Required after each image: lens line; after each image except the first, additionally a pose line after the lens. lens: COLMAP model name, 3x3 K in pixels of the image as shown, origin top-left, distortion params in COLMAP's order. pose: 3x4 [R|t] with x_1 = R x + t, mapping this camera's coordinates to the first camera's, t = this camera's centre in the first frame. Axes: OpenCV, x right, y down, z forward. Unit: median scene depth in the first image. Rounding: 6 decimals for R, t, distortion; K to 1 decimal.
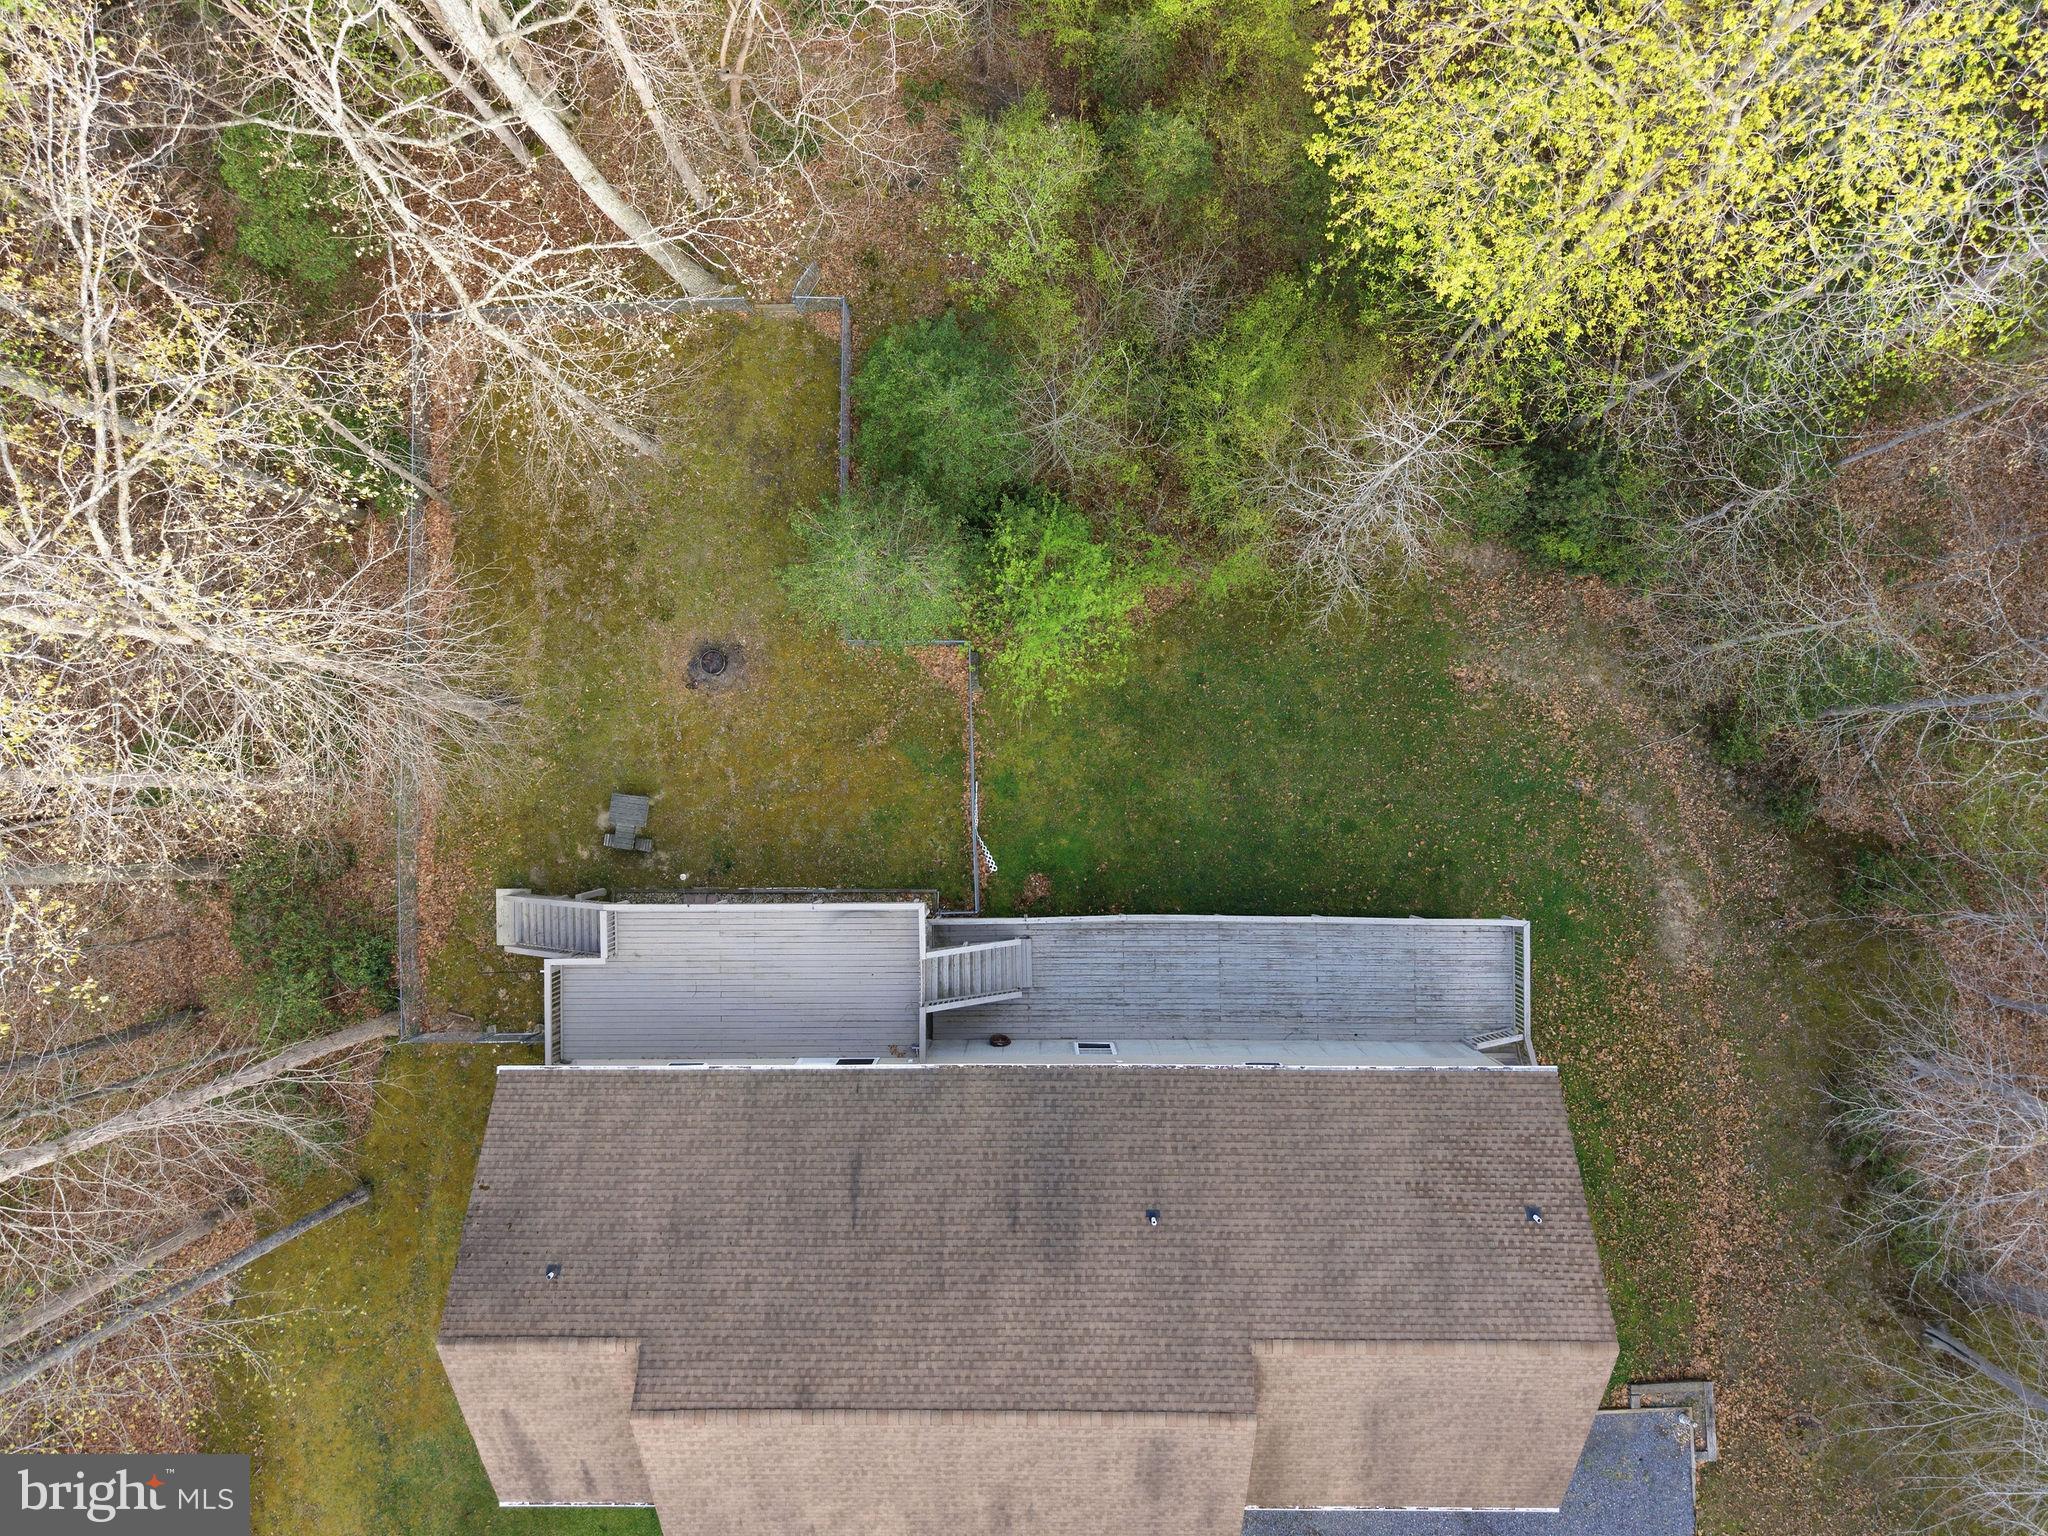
lens RADIAL K [[1460.6, 0, 1014.0], [0, 1460.6, 766.0], [0, 0, 1]] dist [-0.002820, -0.003976]
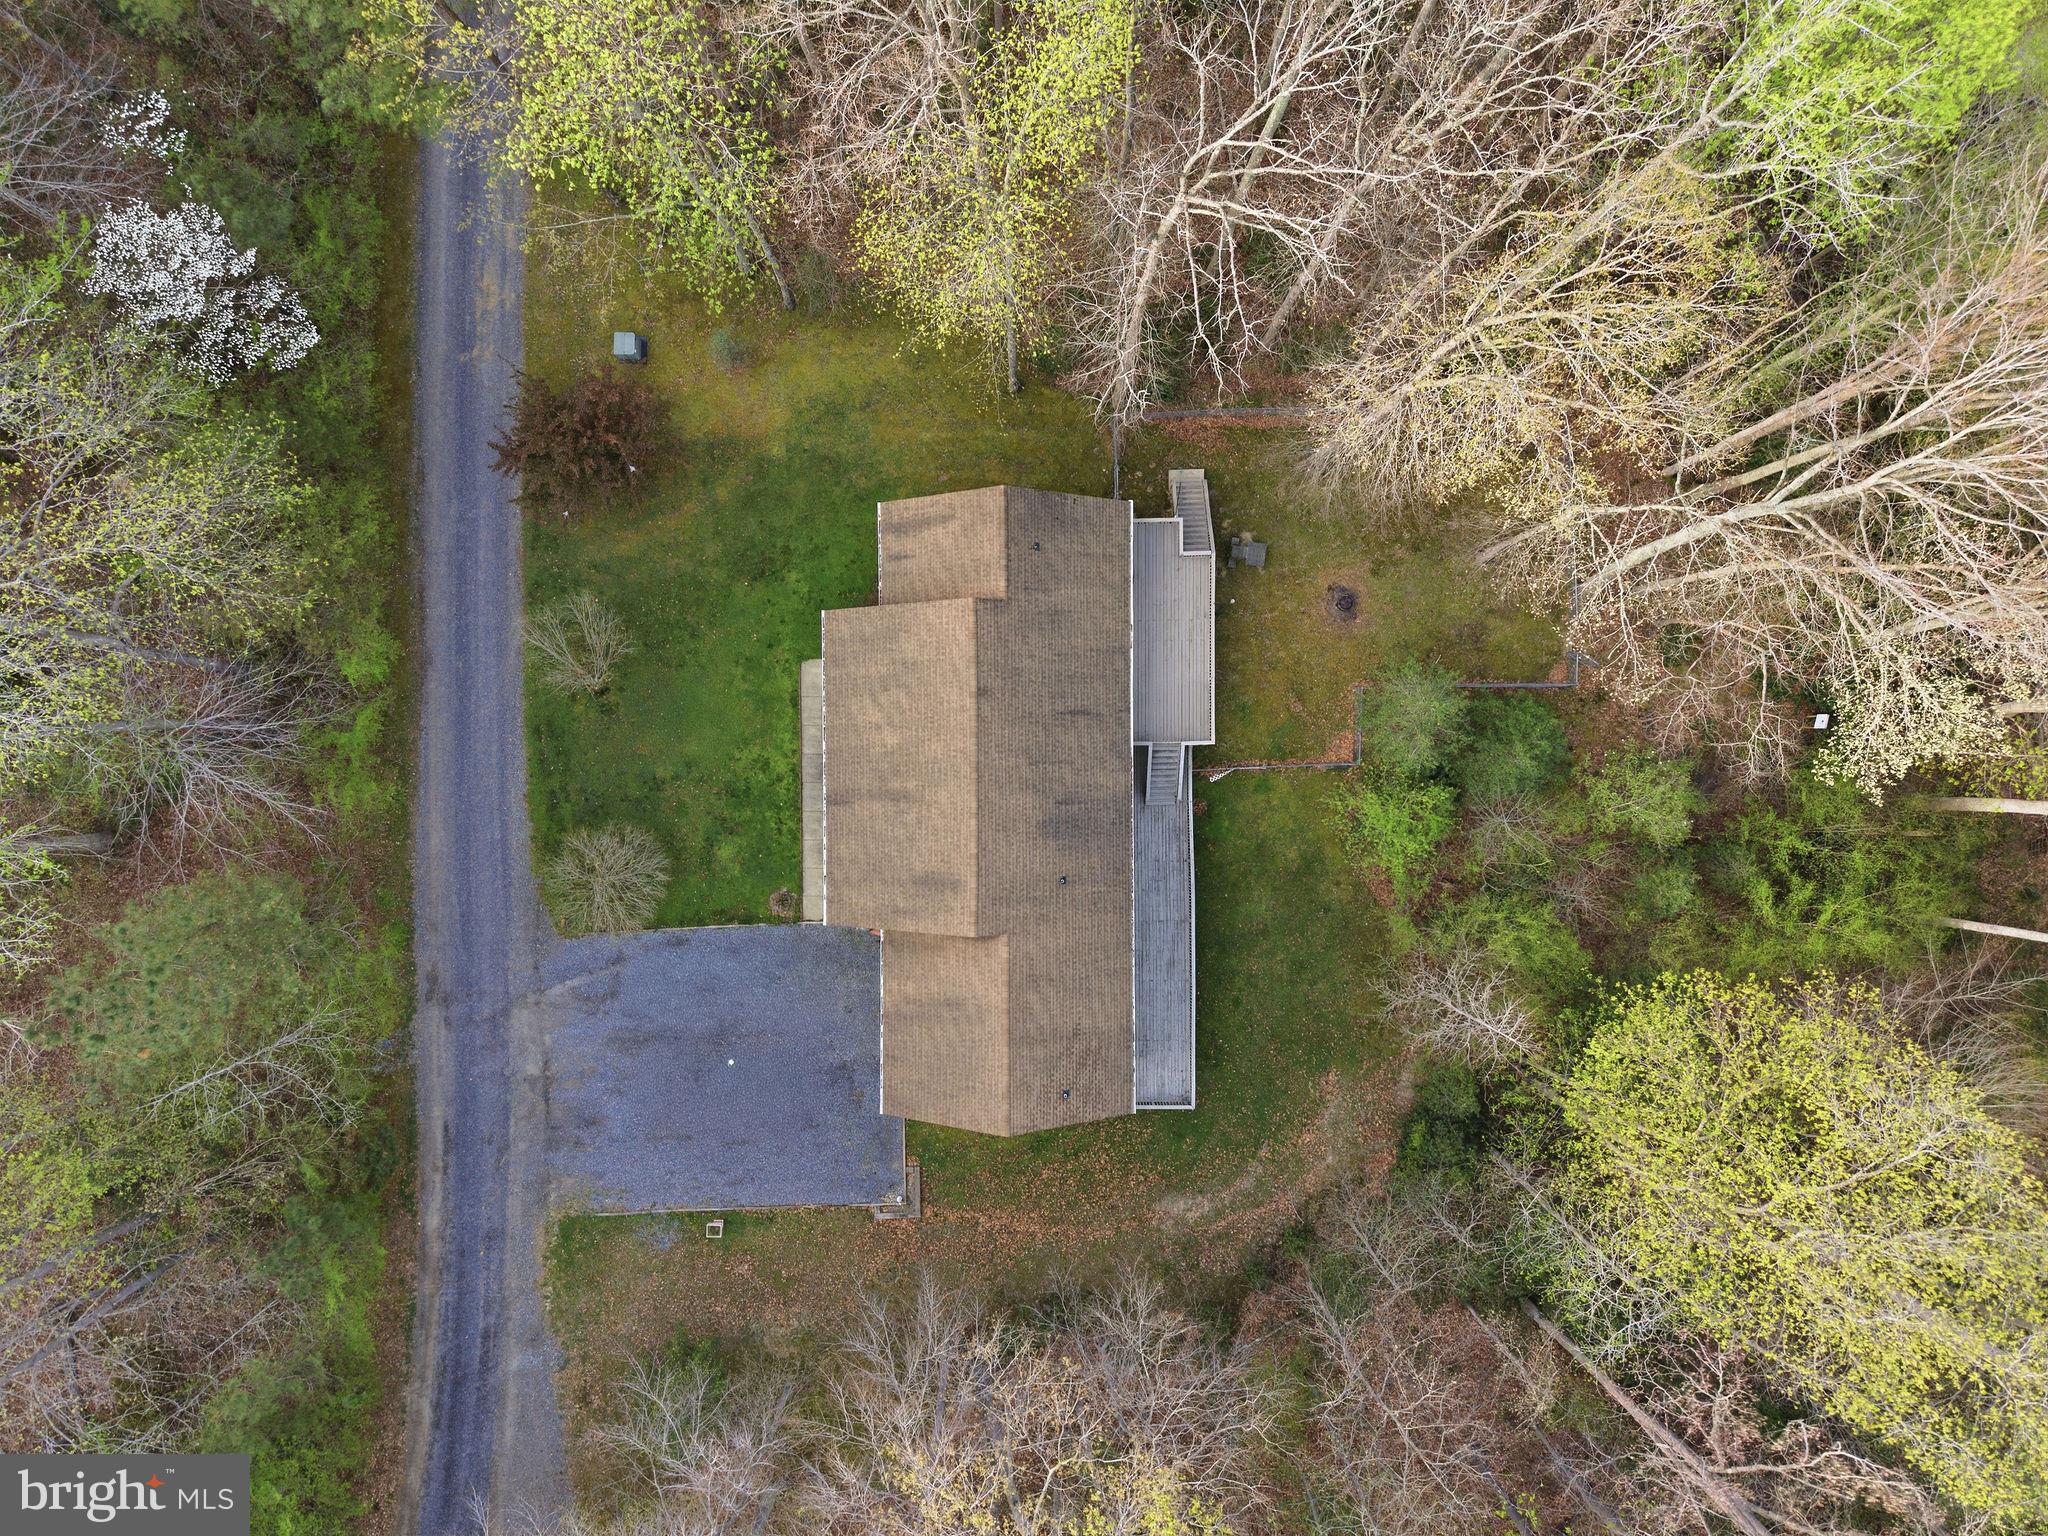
lens RADIAL K [[1460.6, 0, 1014.0], [0, 1460.6, 766.0], [0, 0, 1]] dist [-0.002820, -0.003976]
pose [[0.003649, 0.999798, 0.019750, -0.066447], [-0.999667, 0.003143, 0.025600, 0.267444], [0.025533, -0.019837, 0.999477, -0.641841]]
